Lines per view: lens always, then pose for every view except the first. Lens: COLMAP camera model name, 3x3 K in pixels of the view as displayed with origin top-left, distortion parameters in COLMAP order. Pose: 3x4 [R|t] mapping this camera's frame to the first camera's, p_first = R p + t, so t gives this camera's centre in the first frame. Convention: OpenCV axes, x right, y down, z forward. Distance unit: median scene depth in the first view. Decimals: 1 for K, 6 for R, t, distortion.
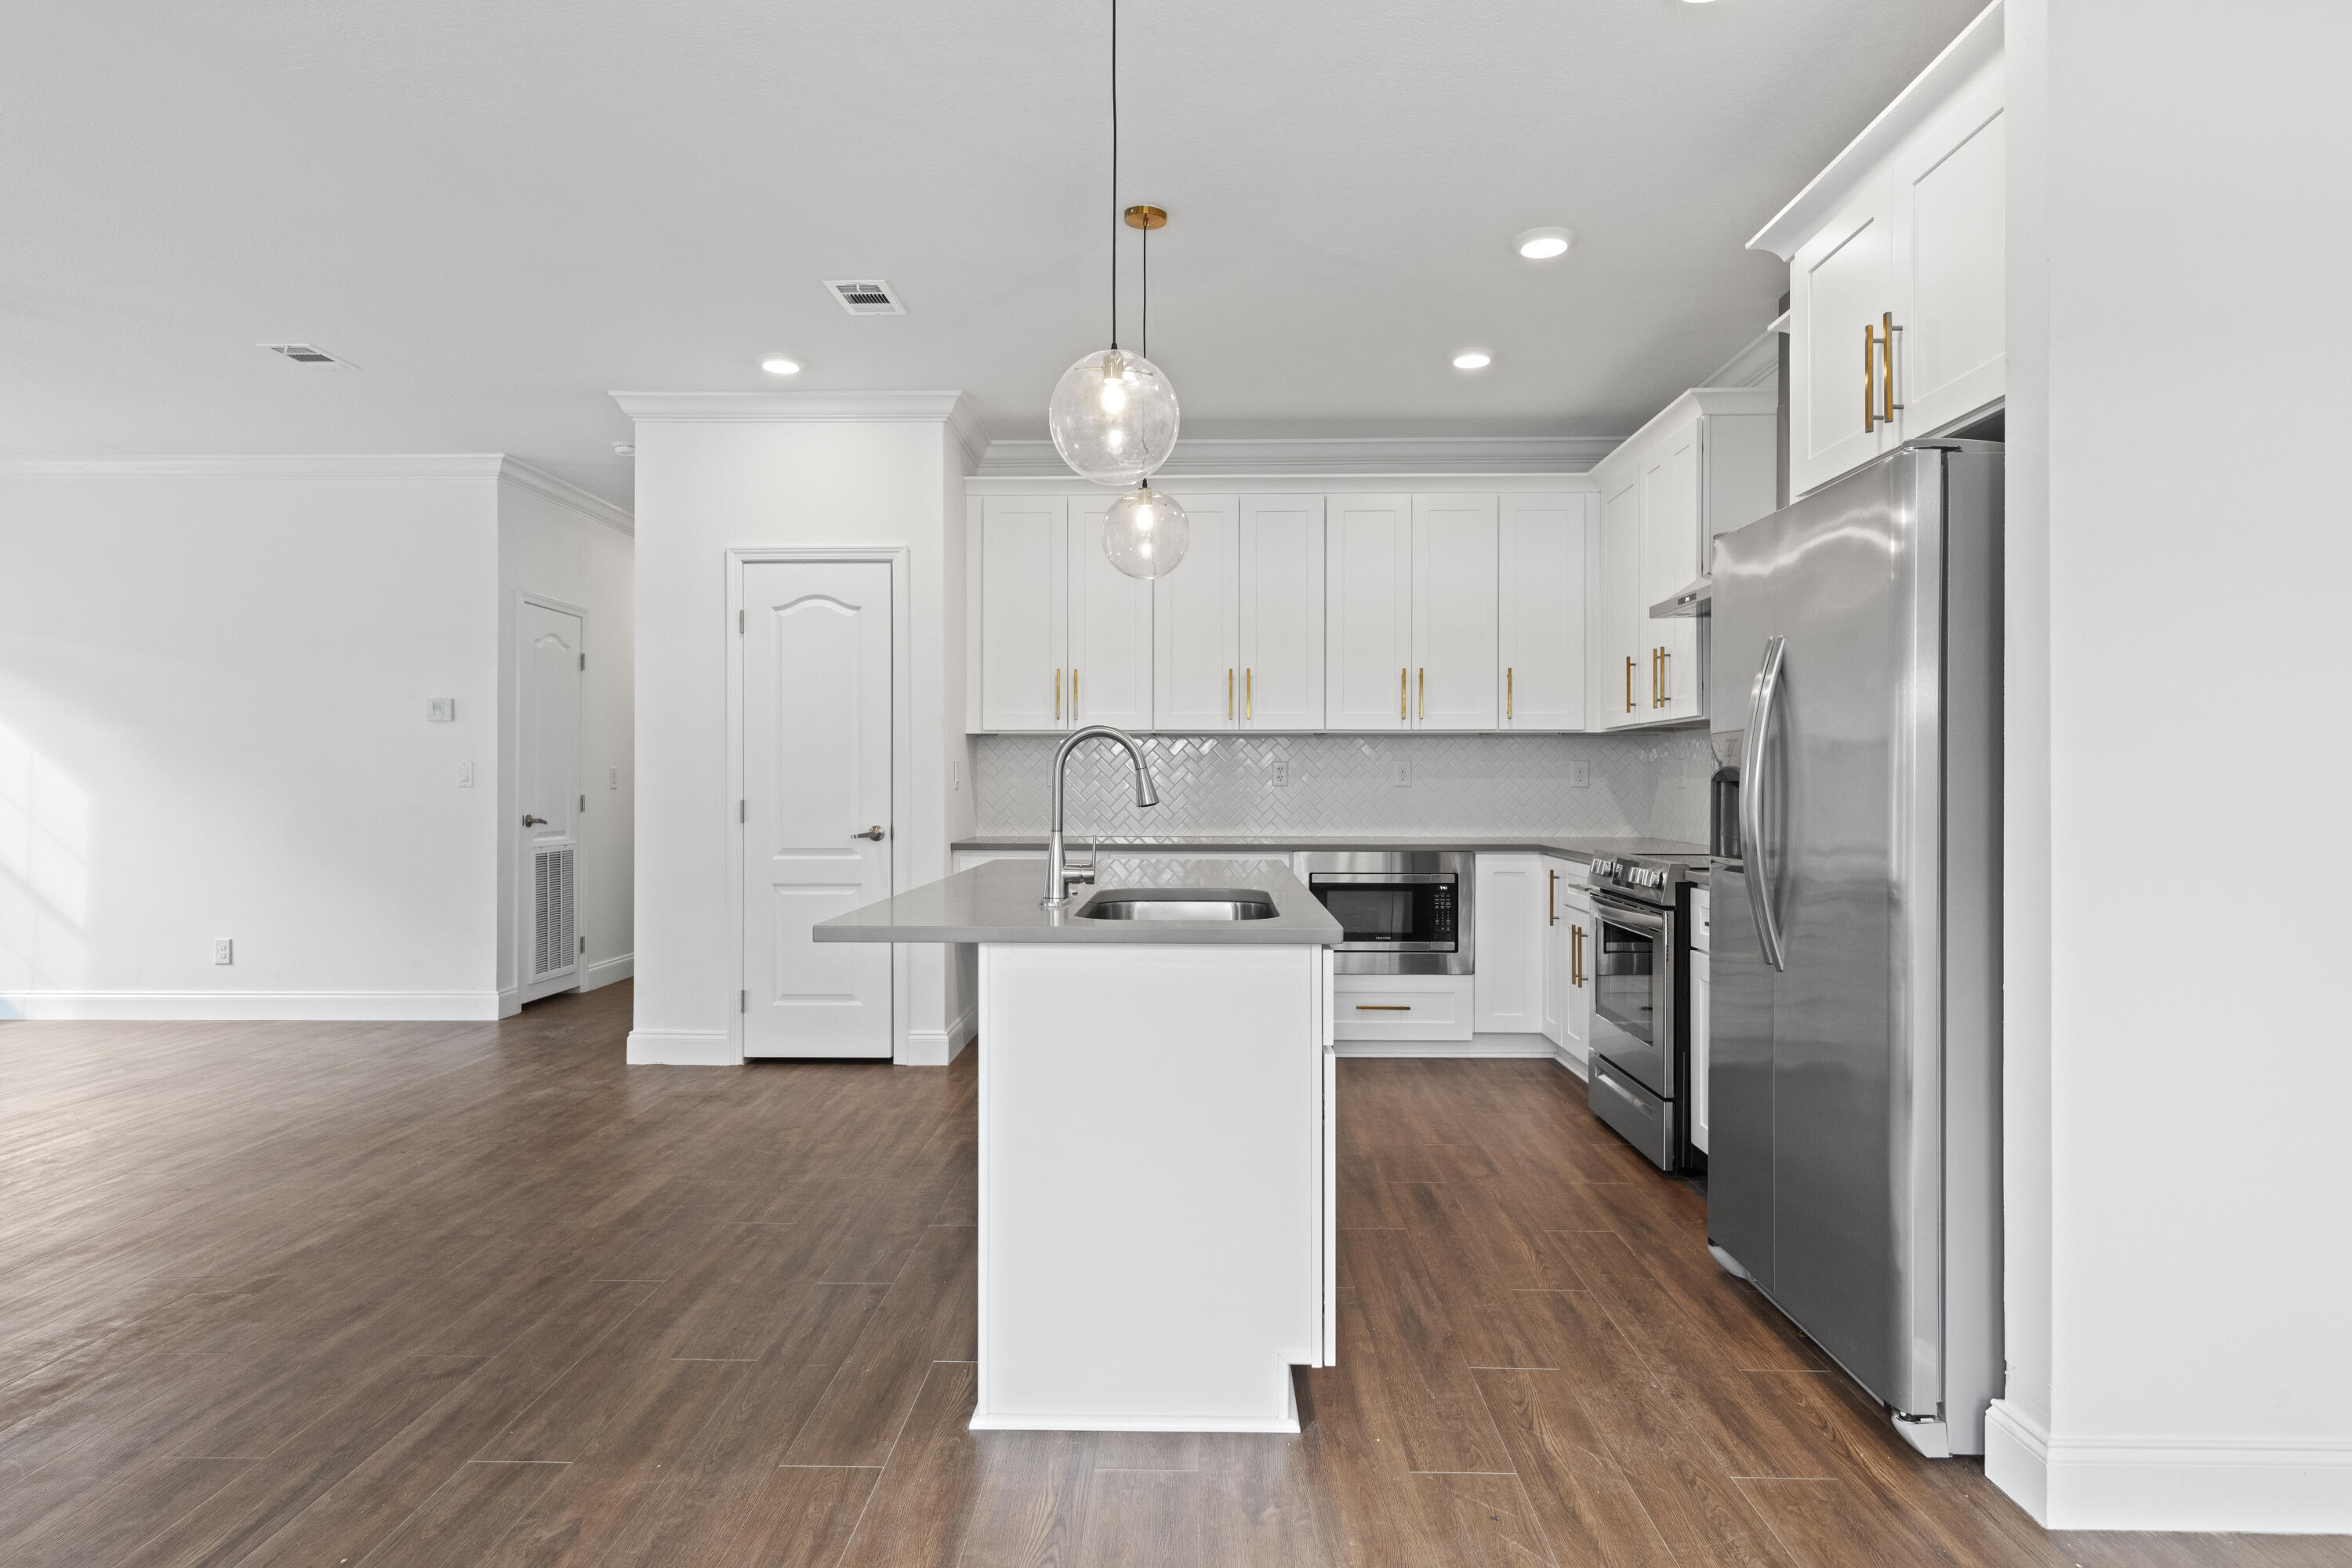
lens RADIAL K [[1329.8, 0, 1176.0], [0, 1329.8, 784.0], [0, 0, 1]] dist [0.000408, 0.000124]
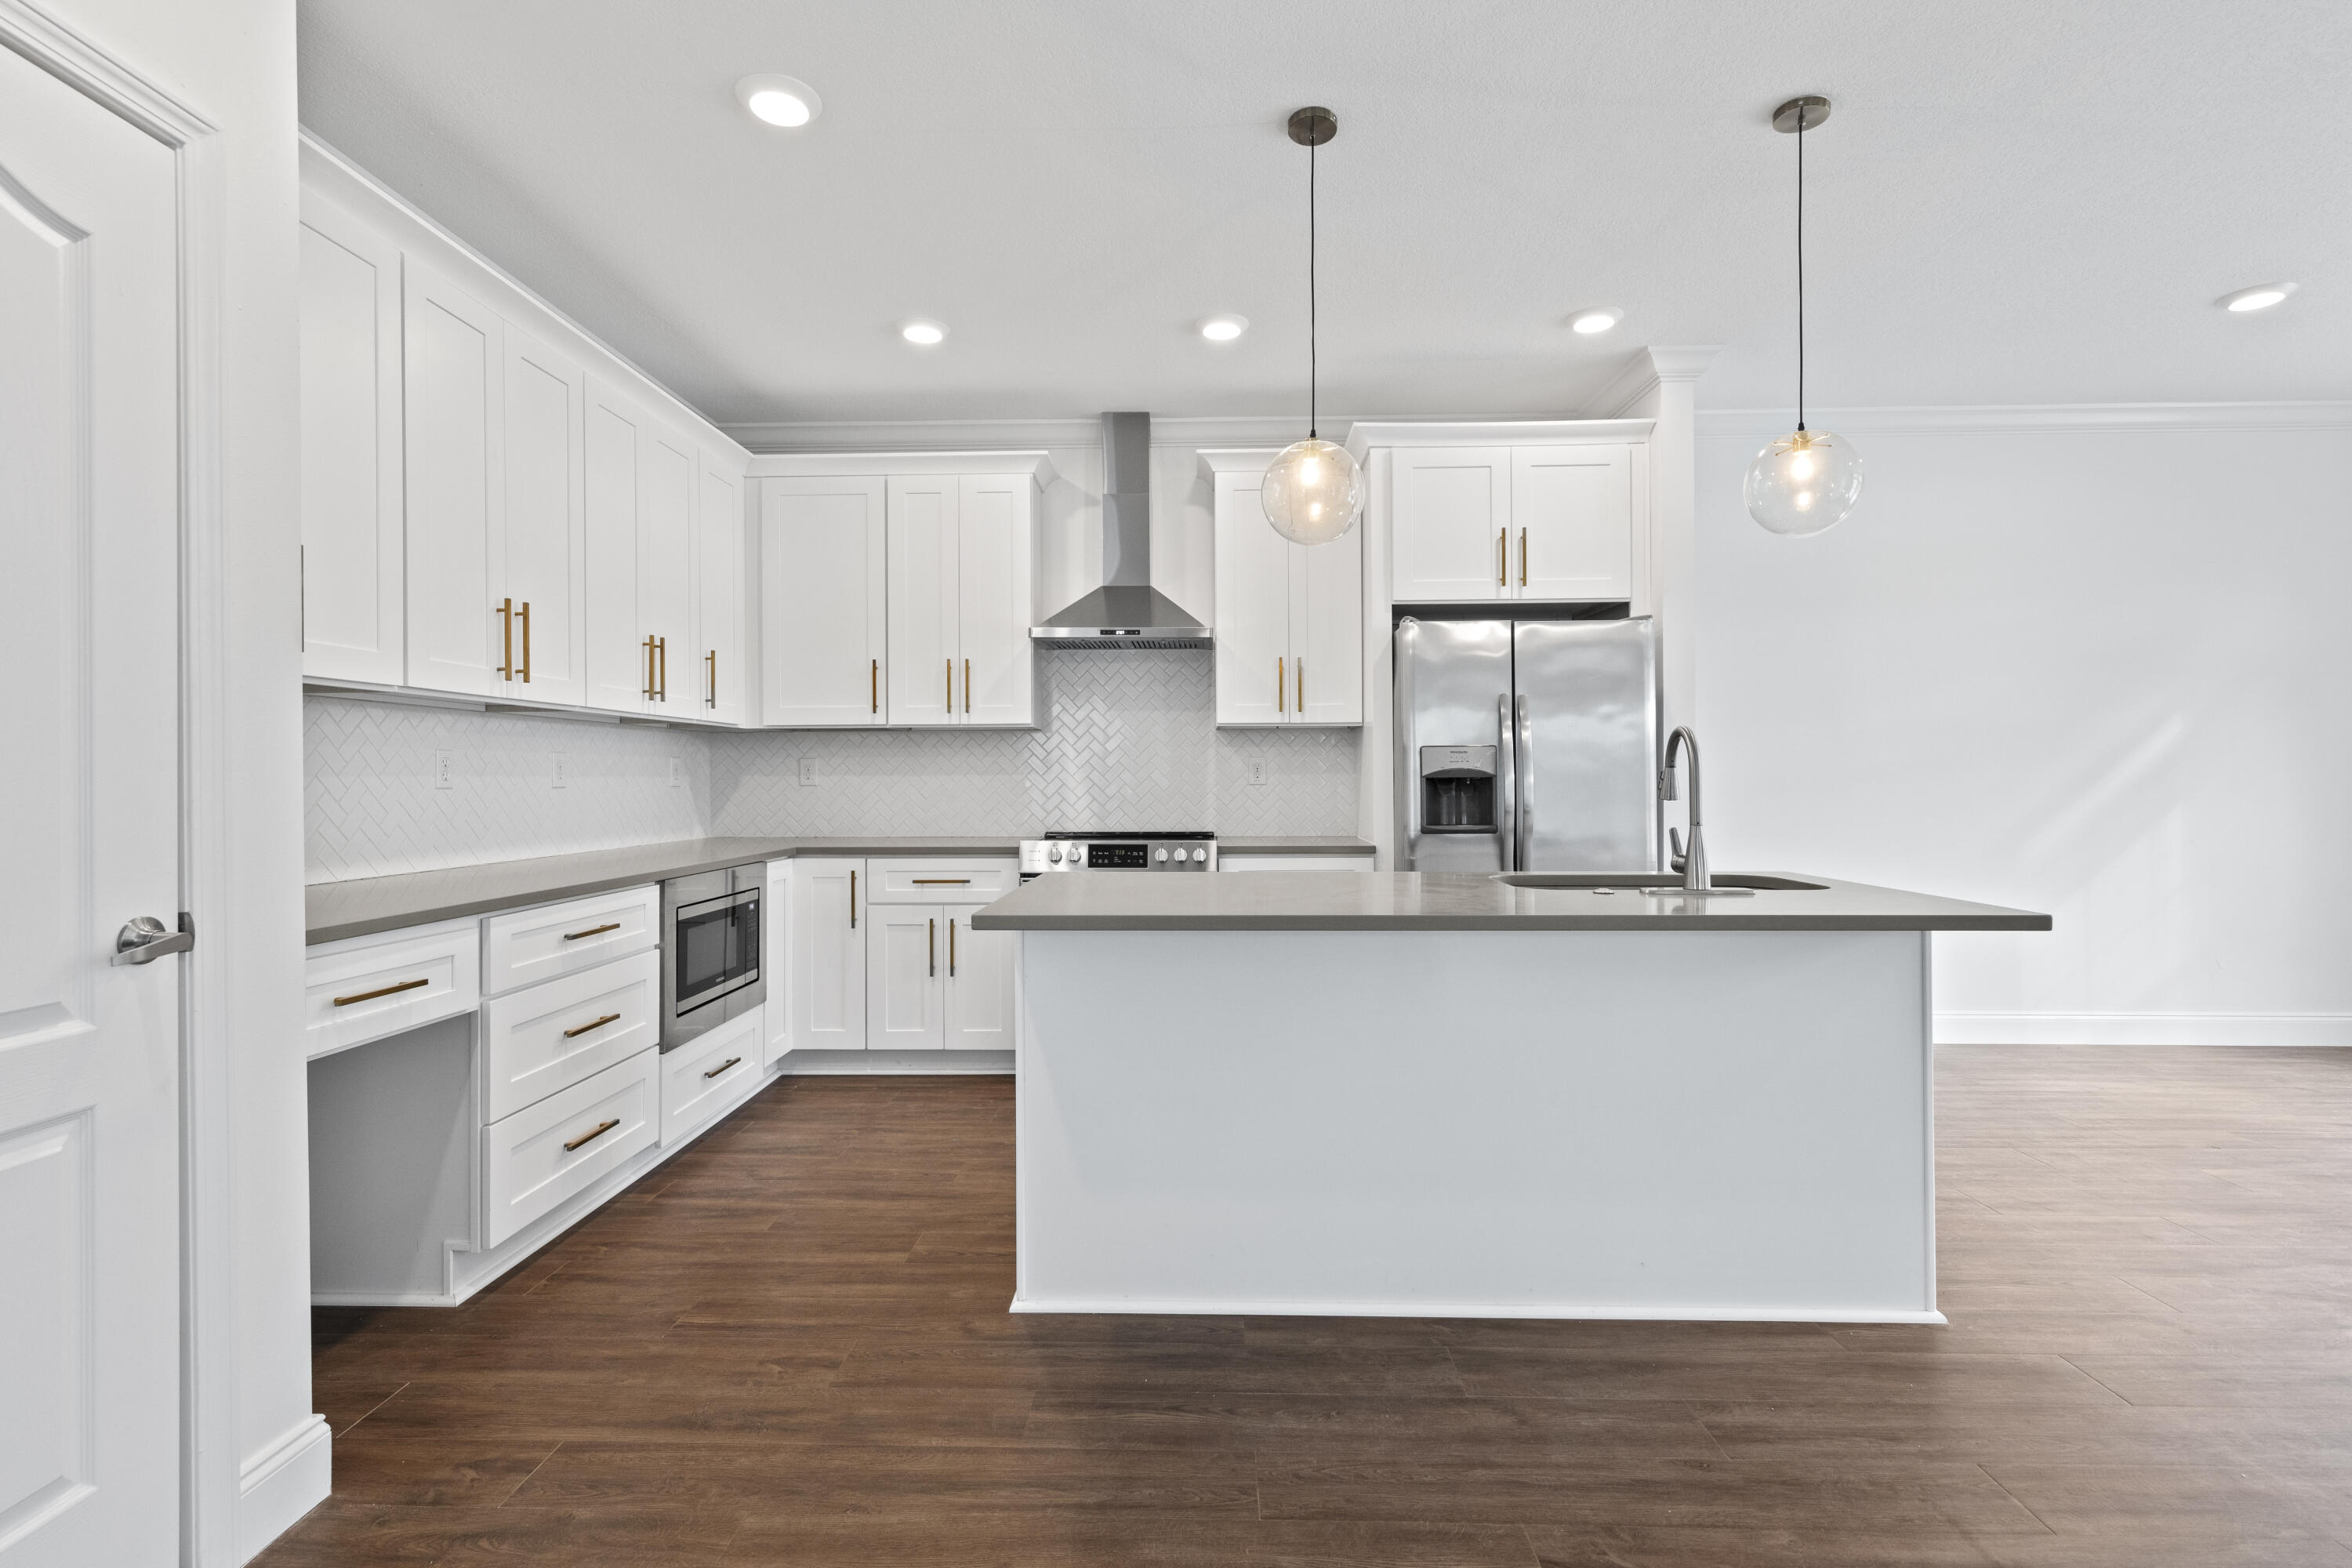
lens RADIAL K [[1093.0, 0, 1176.0], [0, 1093.0, 784.0], [0, 0, 1]] dist [0.001202, 0.000040]
pose [[0.006631, -0.004266, 0.999969, -0.512304], [0.002725, 0.999987, 0.004248, -0.002177], [-0.999974, 0.002697, 0.006642, 0.759730]]
